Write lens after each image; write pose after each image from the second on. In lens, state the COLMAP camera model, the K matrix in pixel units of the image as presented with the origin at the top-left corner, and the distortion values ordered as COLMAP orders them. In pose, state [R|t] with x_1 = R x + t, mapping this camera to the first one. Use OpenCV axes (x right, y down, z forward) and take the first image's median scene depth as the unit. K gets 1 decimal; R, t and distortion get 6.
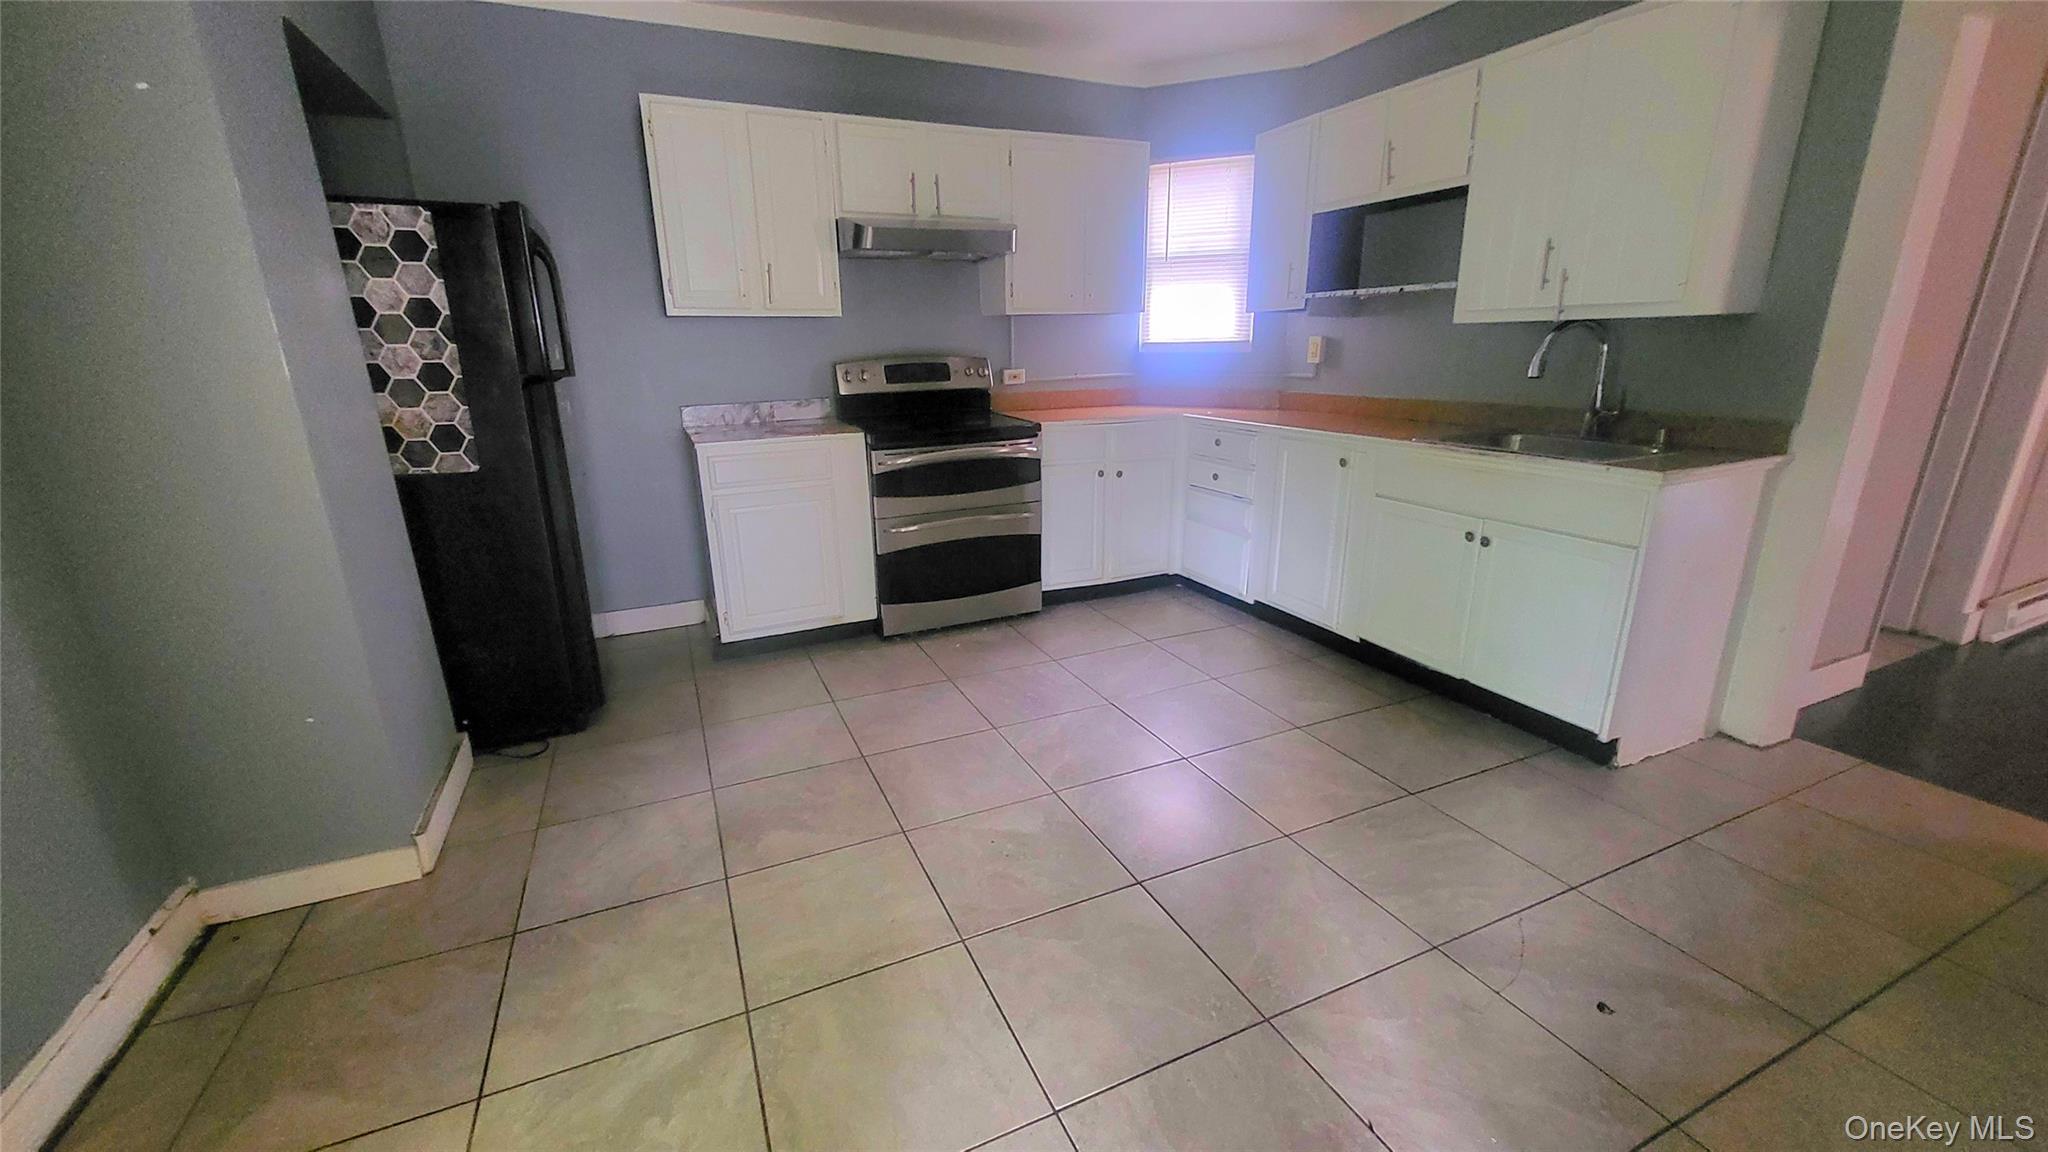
lens RADIAL K [[812.3, 0, 1025.2], [0, 812.3, 579.4], [0, 0, 1]] dist [-0.000884, 0.000863]
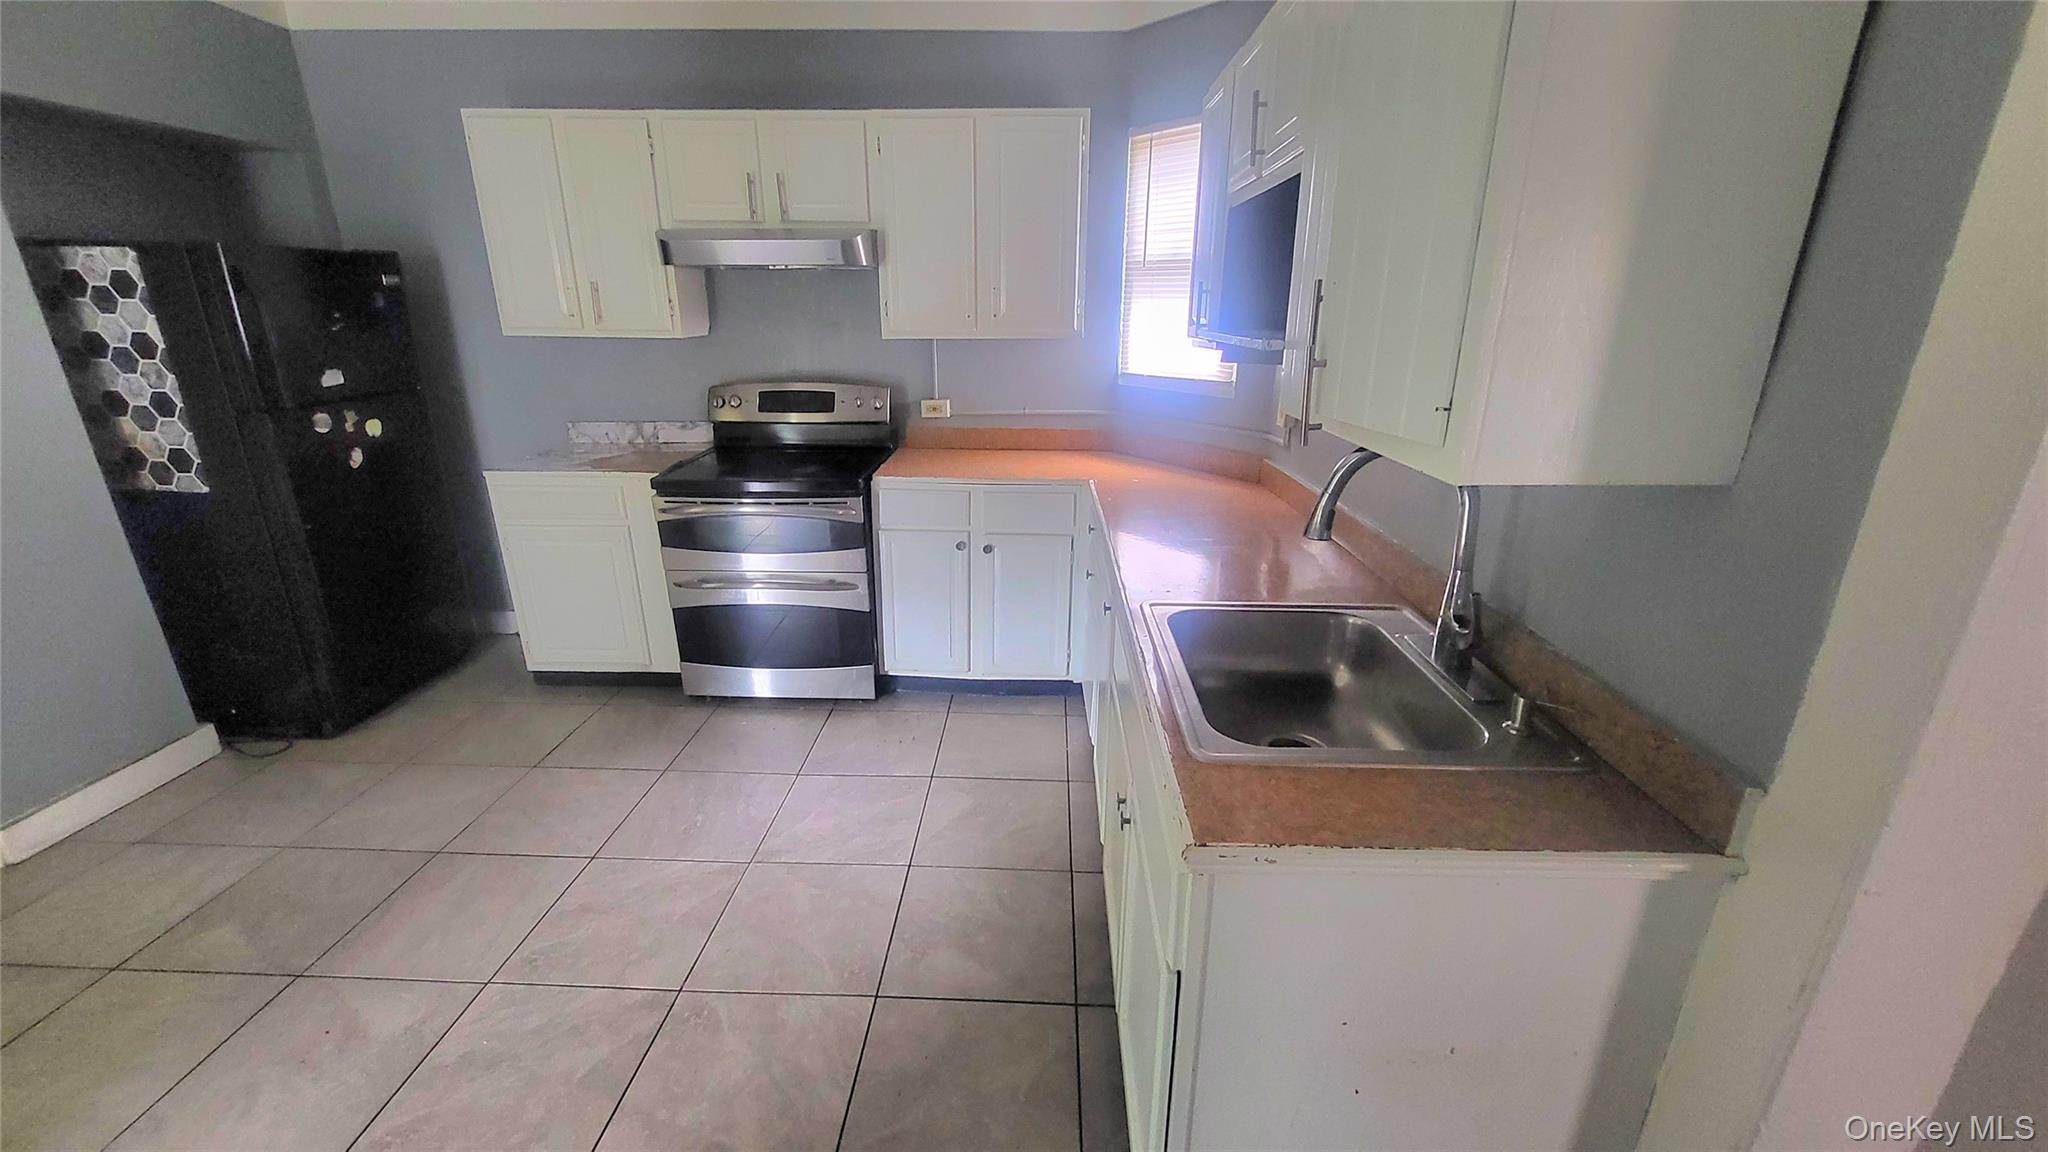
lens RADIAL K [[812.3, 0, 1019.5], [0, 812.3, 580.6], [0, 0, 1]] dist [-0.000884, 0.000863]
pose [[0.893528, 0.164689, -0.417715, 0.629194], [-0.147710, 0.986340, 0.072911, -0.214498], [0.424016, -0.003448, 0.905648, 0.407696]]
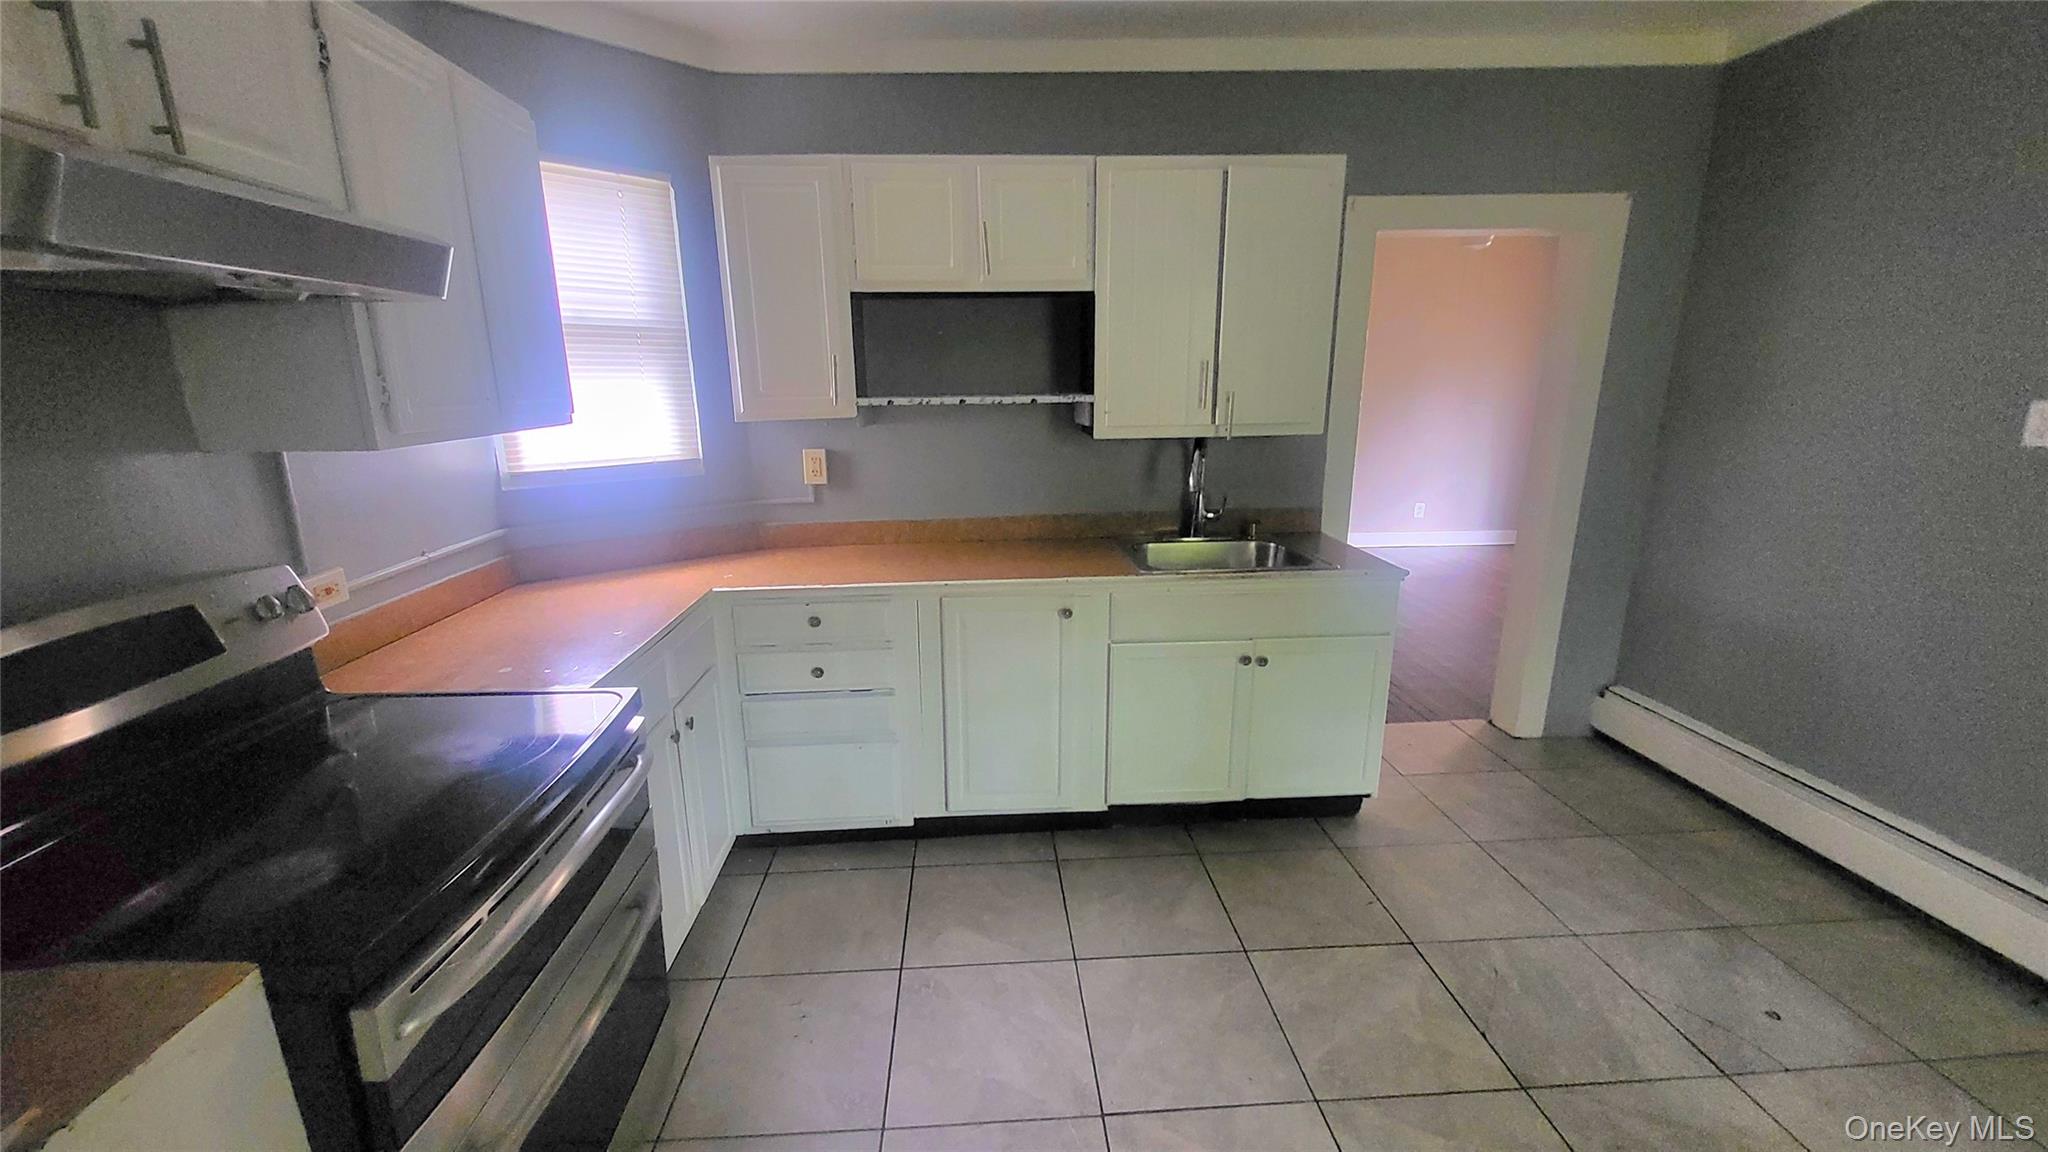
lens RADIAL K [[812.3, 0, 1017.2], [0, 812.3, 569.6], [0, 0, 1]] dist [-0.000884, 0.000863]
pose [[0.363444, -0.203104, 0.909207, -0.366534], [0.270643, 0.956874, 0.105566, -0.298853], [-0.891438, 0.207703, 0.402738, 0.751948]]
